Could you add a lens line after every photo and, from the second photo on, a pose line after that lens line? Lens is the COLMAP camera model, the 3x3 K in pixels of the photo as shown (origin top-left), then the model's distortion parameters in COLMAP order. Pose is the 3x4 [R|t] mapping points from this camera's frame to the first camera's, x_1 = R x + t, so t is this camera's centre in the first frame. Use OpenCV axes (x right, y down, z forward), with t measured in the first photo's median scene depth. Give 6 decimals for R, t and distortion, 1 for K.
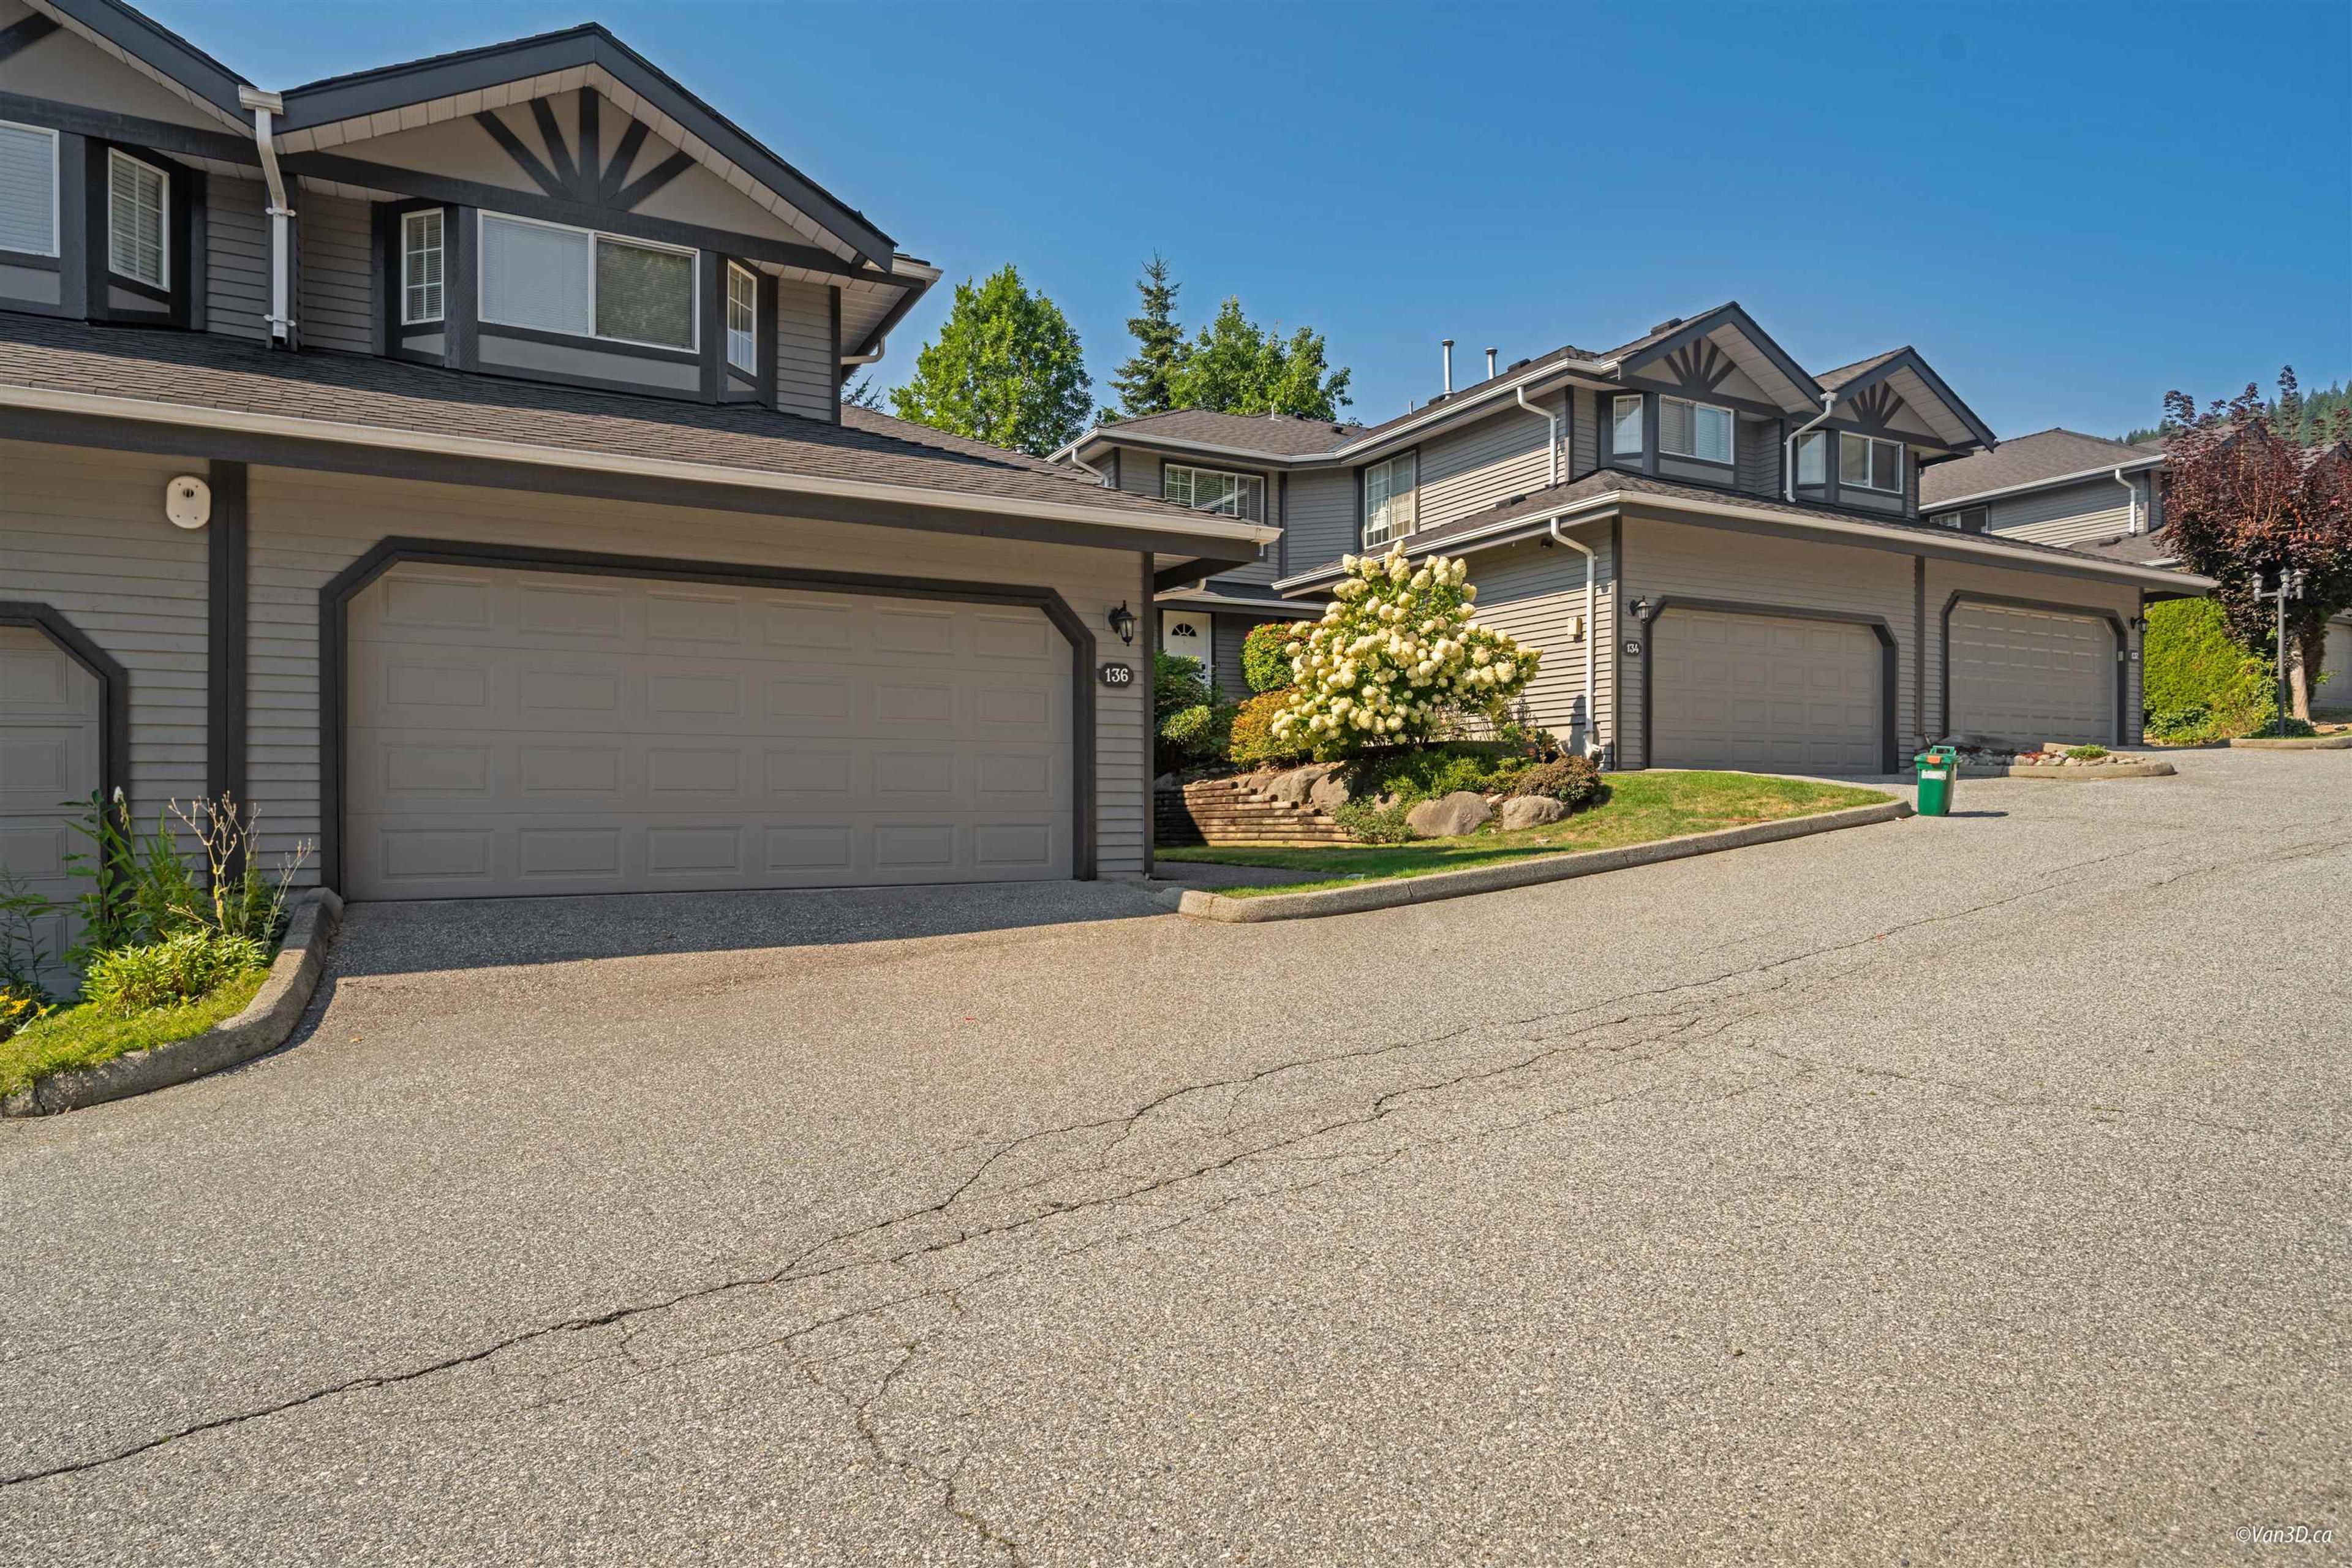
lens RADIAL K [[1285.0, 0, 1176.0], [0, 1285.0, 784.0], [0, 0, 1]] dist [0.010878, -0.000730]
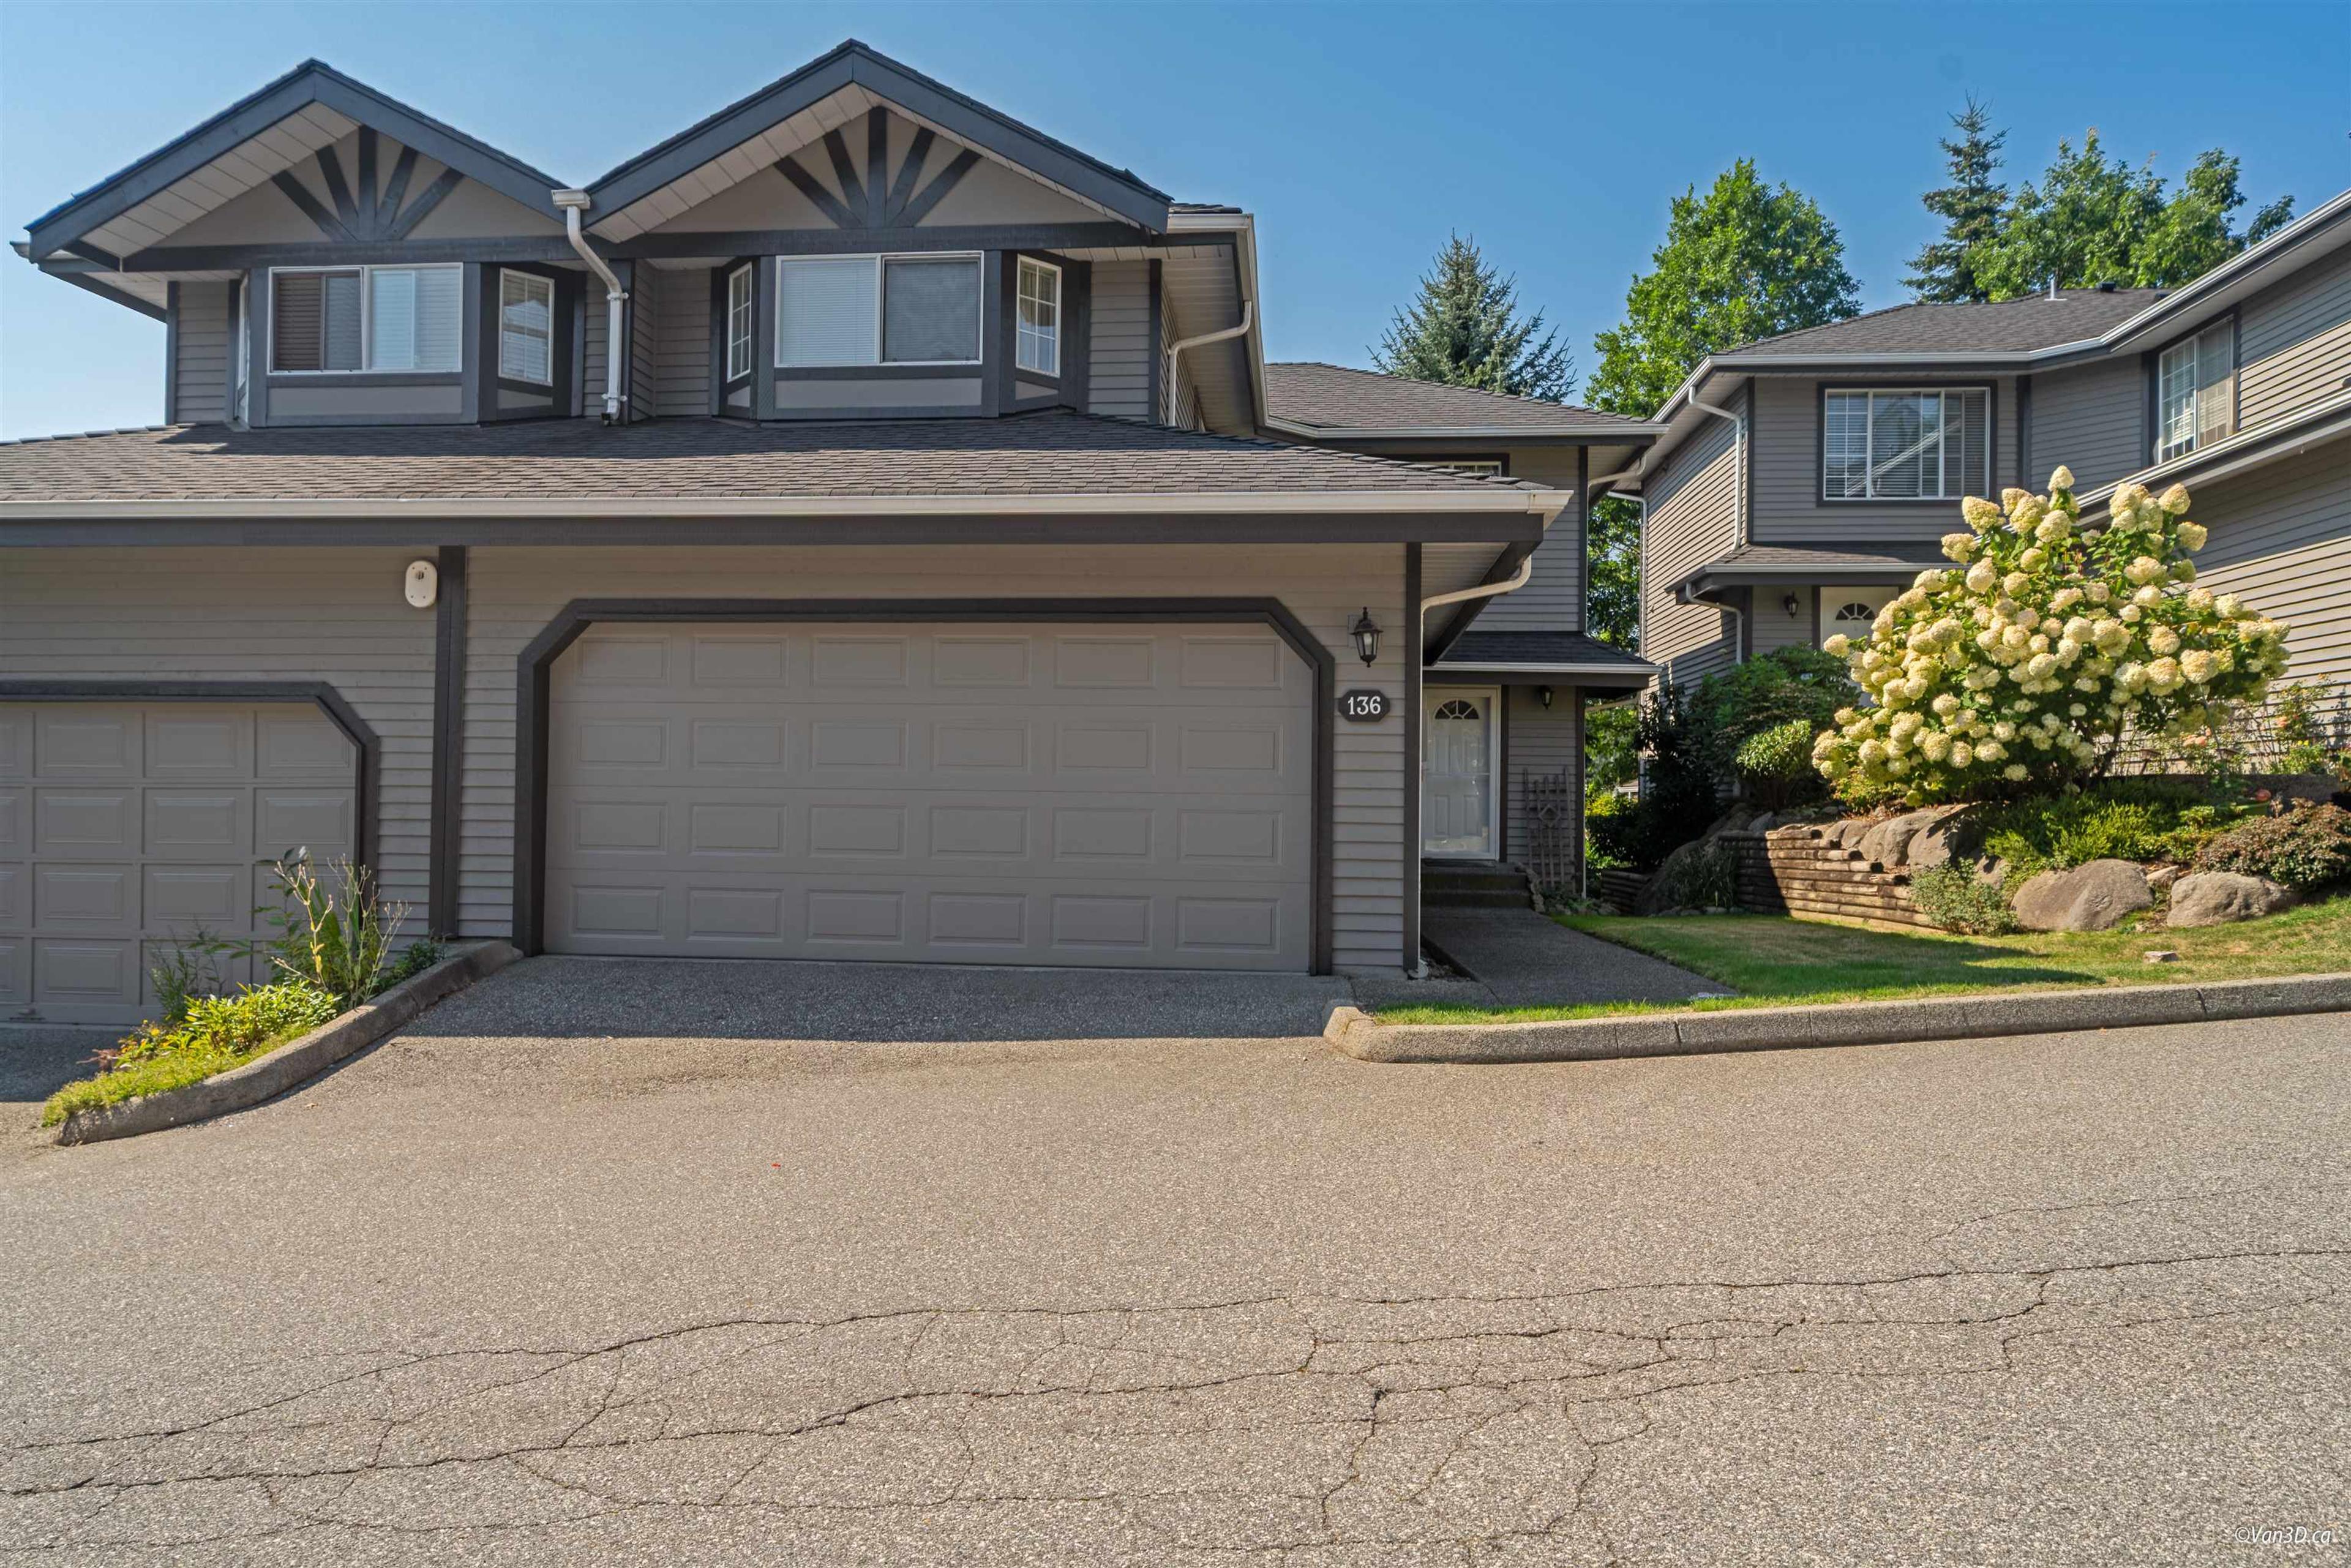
lens RADIAL K [[1481.6, 0, 1172.8], [0, 1481.6, 768.6], [0, 0, 1]] dist [0.007540, -0.001542]
pose [[0.842145, -0.002587, -0.539245, 0.270134], [-0.008334, 0.999807, -0.017812, -0.025592], [0.539187, 0.019494, 0.841960, 0.168197]]
